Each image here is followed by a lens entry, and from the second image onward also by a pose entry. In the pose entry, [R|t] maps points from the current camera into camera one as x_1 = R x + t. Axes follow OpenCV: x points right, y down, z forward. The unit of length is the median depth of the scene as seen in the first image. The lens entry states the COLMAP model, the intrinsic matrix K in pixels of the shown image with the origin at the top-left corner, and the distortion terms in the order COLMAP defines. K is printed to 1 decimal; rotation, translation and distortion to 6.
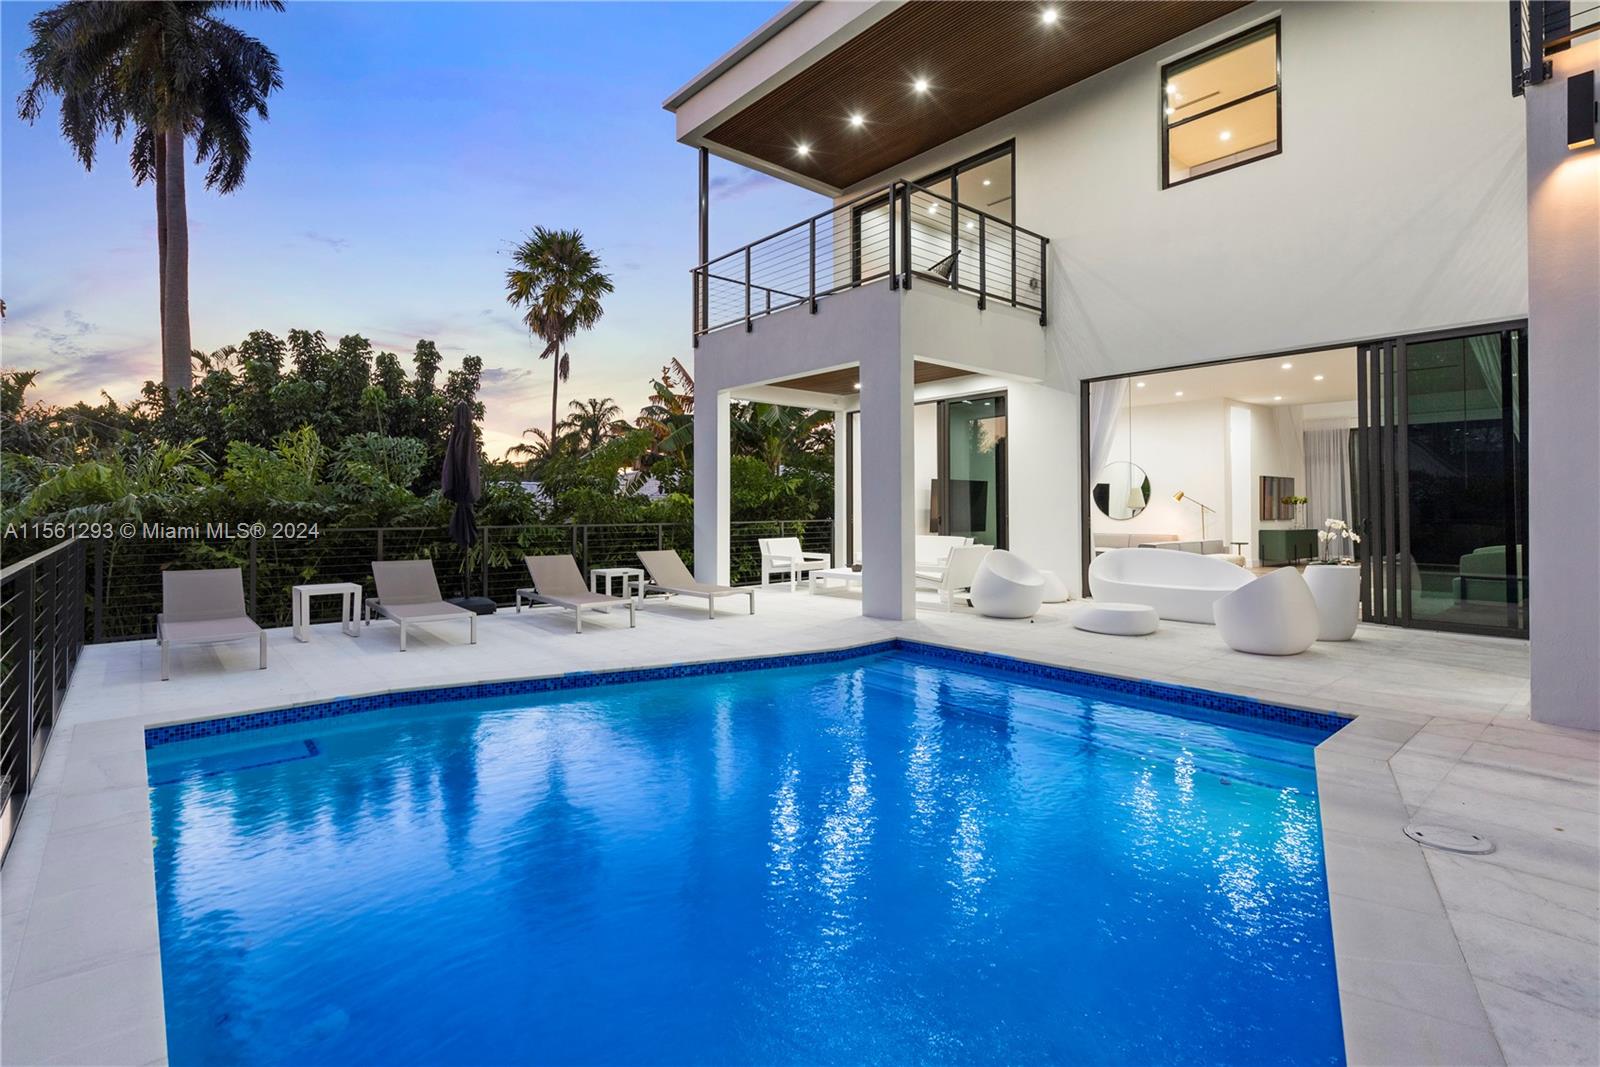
lens RADIAL K [[767.8, 0, 798.0], [0, 767.8, 515.1], [0, 0, 1]] dist [-0.002082, -0.000965]
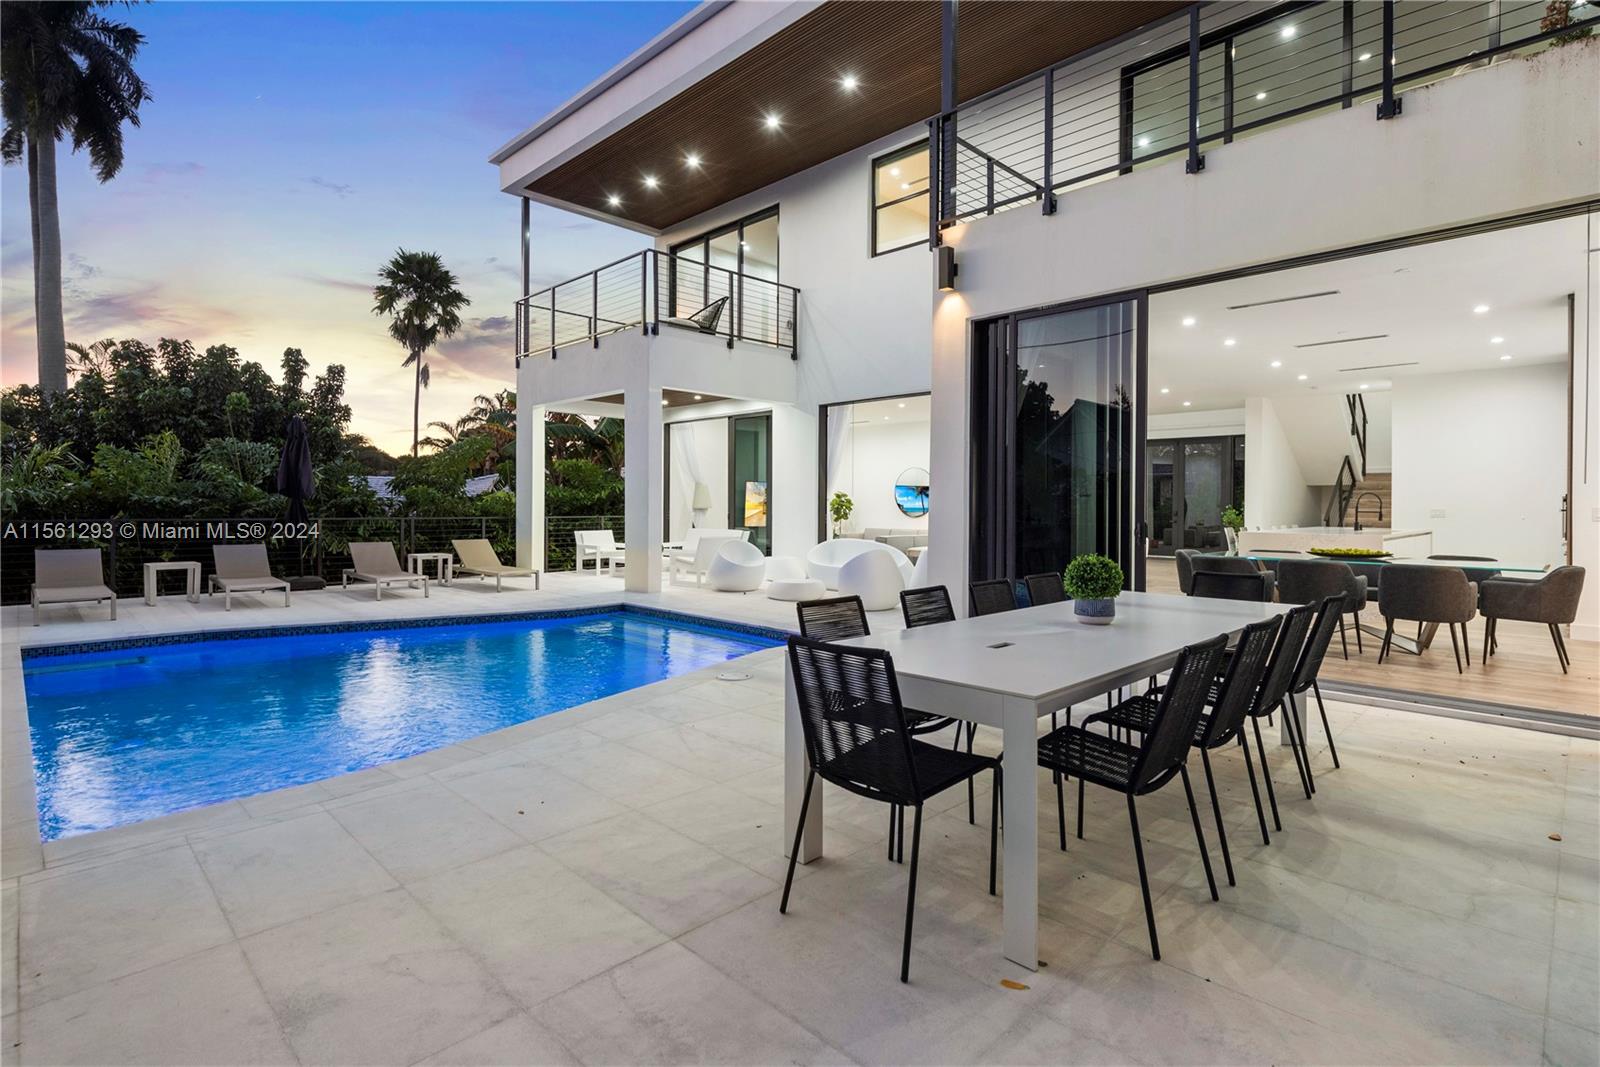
lens RADIAL K [[782.3, 0, 800.0], [0, 782.3, 533.5], [0, 0, 1]] dist [-0.009350, 0.000273]
pose [[0.996751, 0.006442, 0.080285, 0.198017], [-0.008625, 0.999602, 0.026862, -0.000656], [-0.080080, -0.027467, 0.996410, -0.228338]]
